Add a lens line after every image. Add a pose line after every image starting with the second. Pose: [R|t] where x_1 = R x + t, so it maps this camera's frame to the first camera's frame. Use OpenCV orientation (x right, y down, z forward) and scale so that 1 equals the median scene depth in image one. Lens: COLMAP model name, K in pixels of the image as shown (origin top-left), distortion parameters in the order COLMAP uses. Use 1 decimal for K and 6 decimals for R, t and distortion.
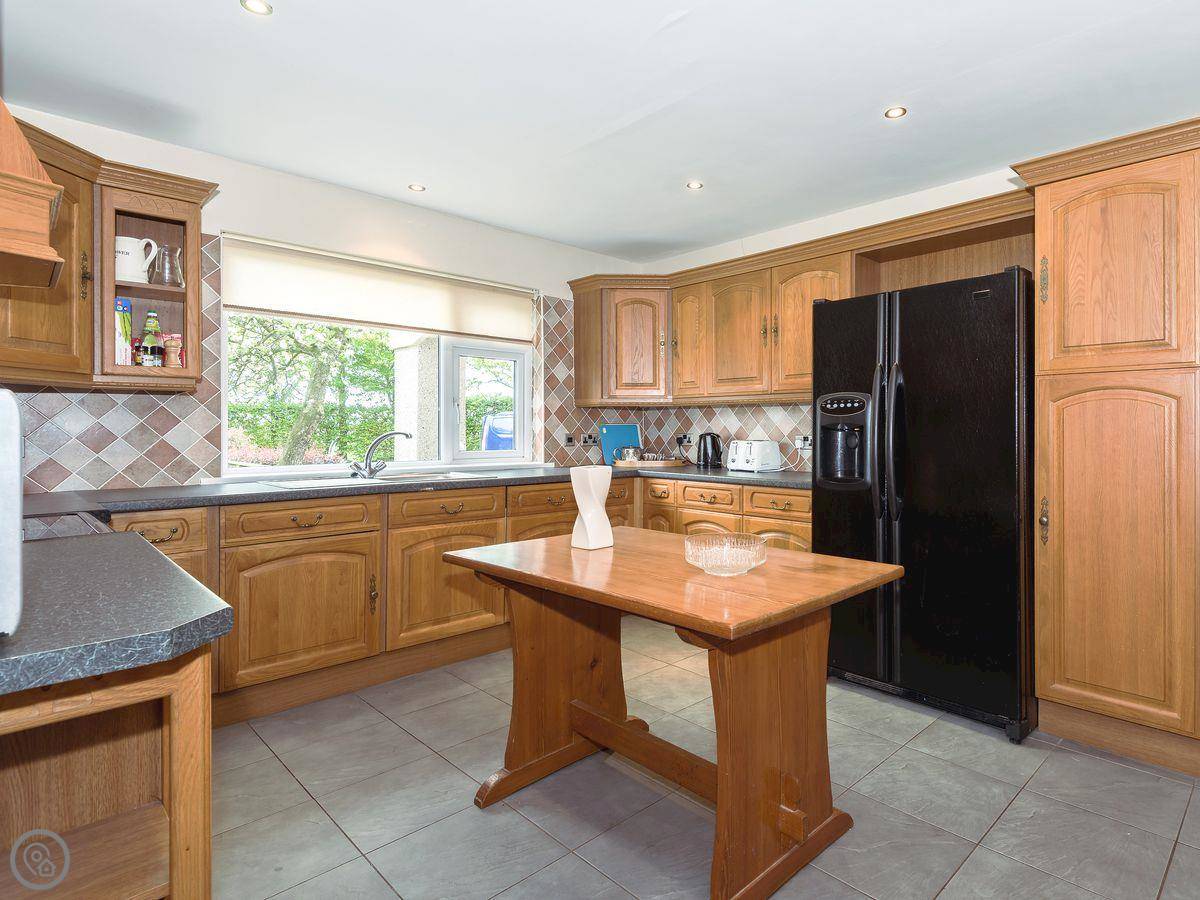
lens RADIAL K [[655.7, 0, 600.0], [0, 655.7, 450.0], [0, 0, 1]] dist [0.019362, -0.000247]
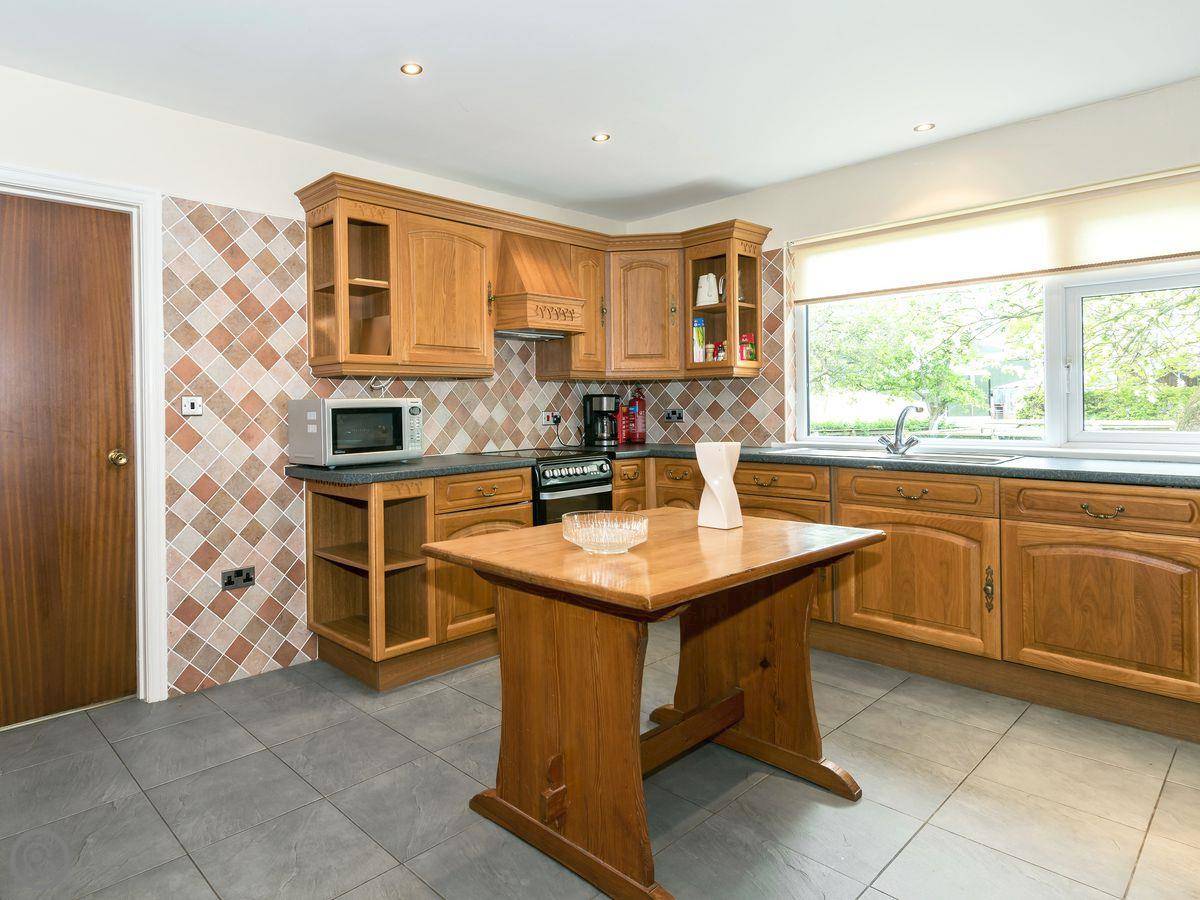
lens RADIAL K [[713.1, 0, 600.0], [0, 713.1, 450.0], [0, 0, 1]] dist [0.000033, -0.000421]
pose [[0.040589, 0.059289, -0.997415, 0.752370], [-0.020048, 0.998085, 0.058513, -0.016026], [0.998975, 0.017621, 0.041700, 0.600069]]
